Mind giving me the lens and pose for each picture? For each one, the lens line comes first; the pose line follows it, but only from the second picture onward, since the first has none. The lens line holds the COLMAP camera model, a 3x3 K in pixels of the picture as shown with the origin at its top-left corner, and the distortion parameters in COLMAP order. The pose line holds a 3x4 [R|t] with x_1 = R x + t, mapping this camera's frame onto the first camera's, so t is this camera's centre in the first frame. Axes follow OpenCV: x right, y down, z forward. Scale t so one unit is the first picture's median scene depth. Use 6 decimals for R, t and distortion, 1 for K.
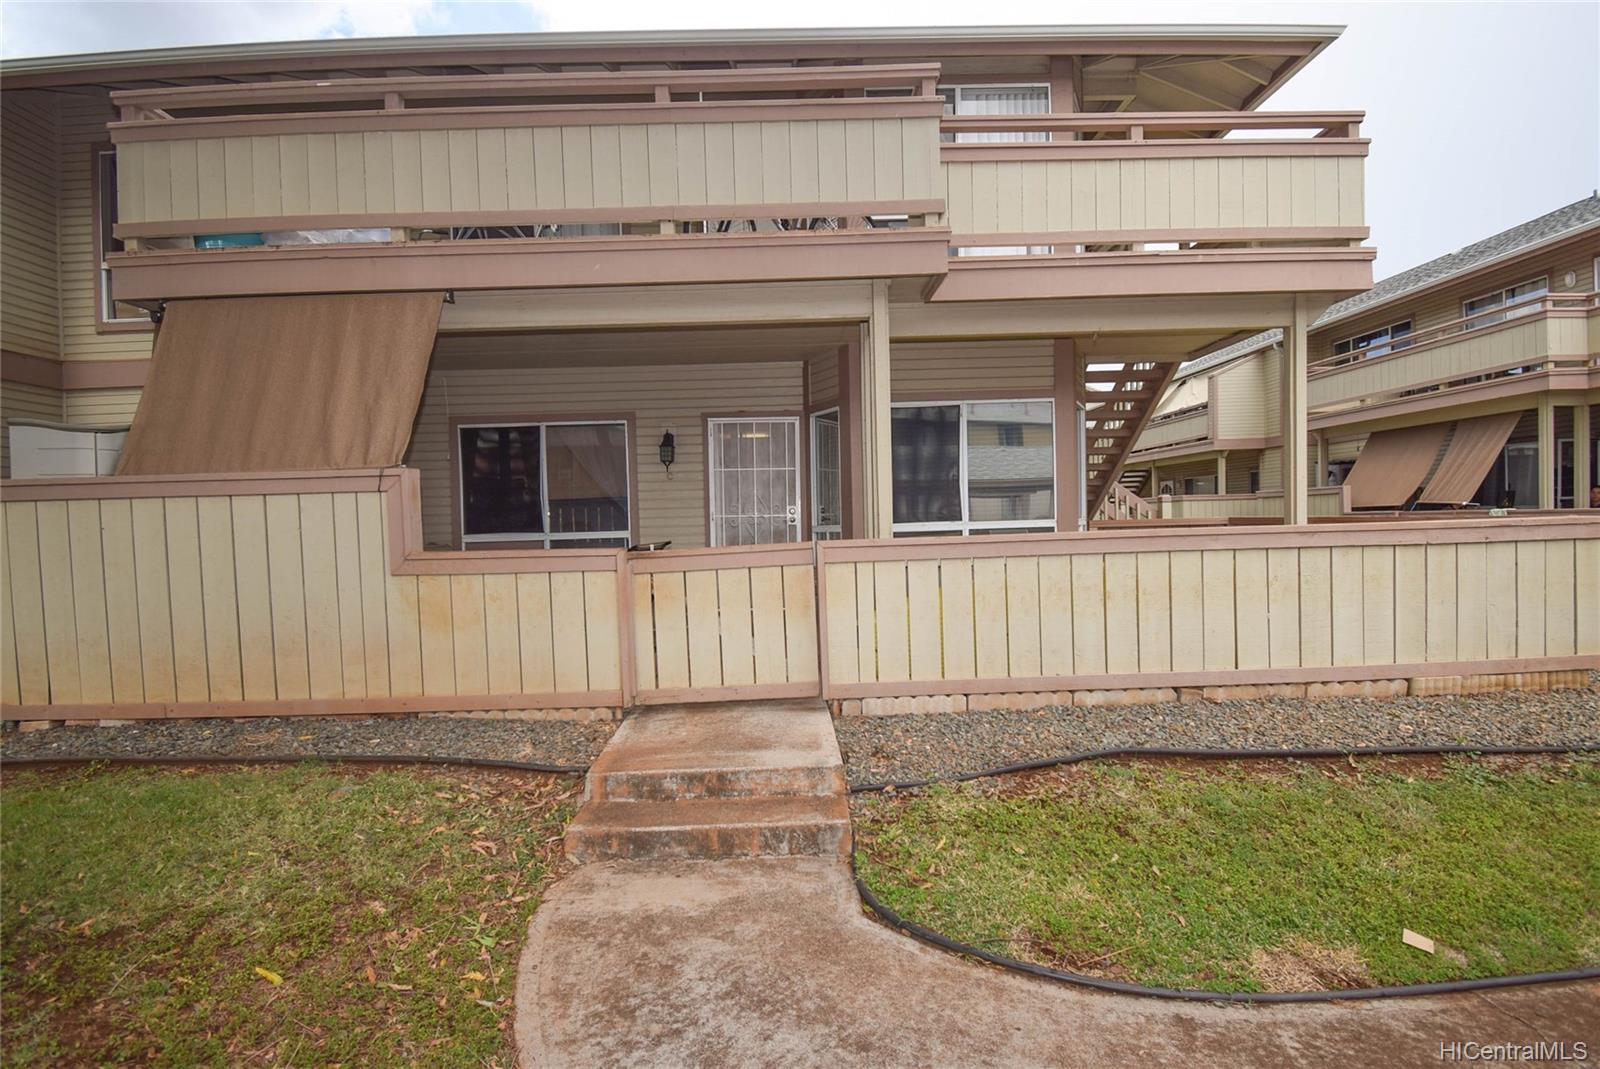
lens RADIAL K [[711.4, 0, 800.0], [0, 711.4, 534.5], [0, 0, 1]] dist [0.016579, -0.022547]
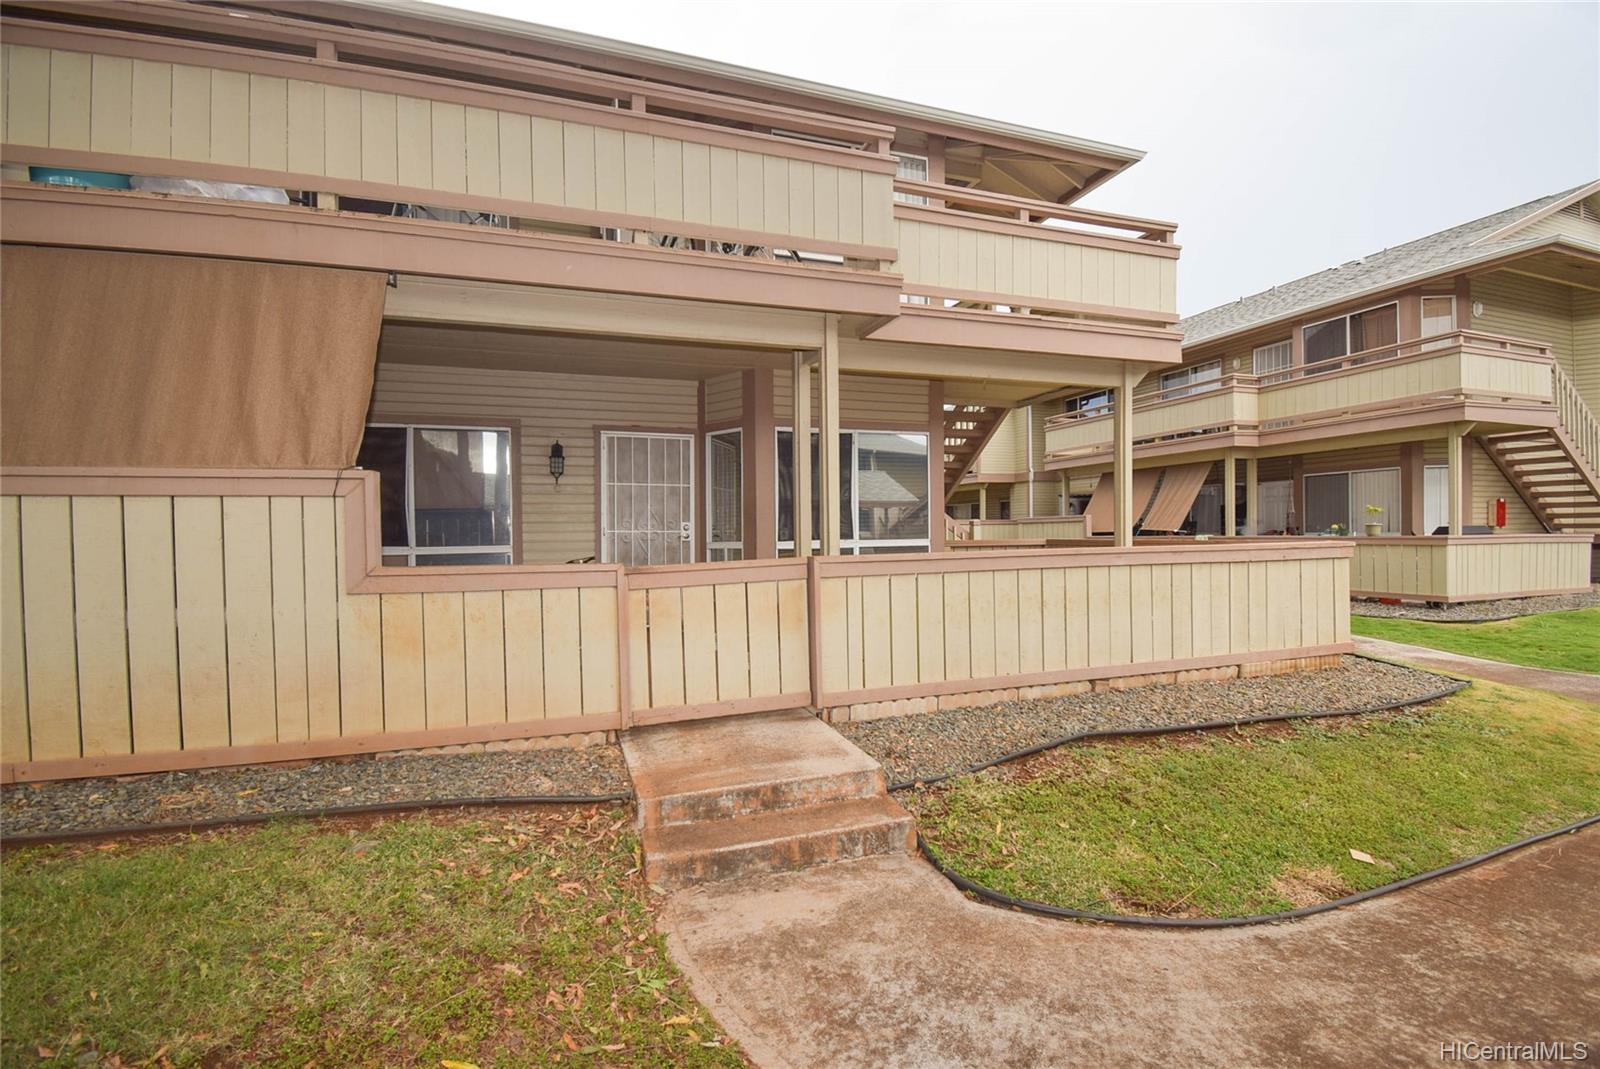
lens RADIAL K [[688.9, 0, 792.4], [0, 688.9, 536.3], [0, 0, 1]] dist [0.018055, -0.023677]
pose [[0.951902, 0.013790, 0.306092, -0.311738], [-0.006874, 0.999696, -0.023661, 0.003208], [-0.306325, 0.020419, 0.951708, 0.041473]]
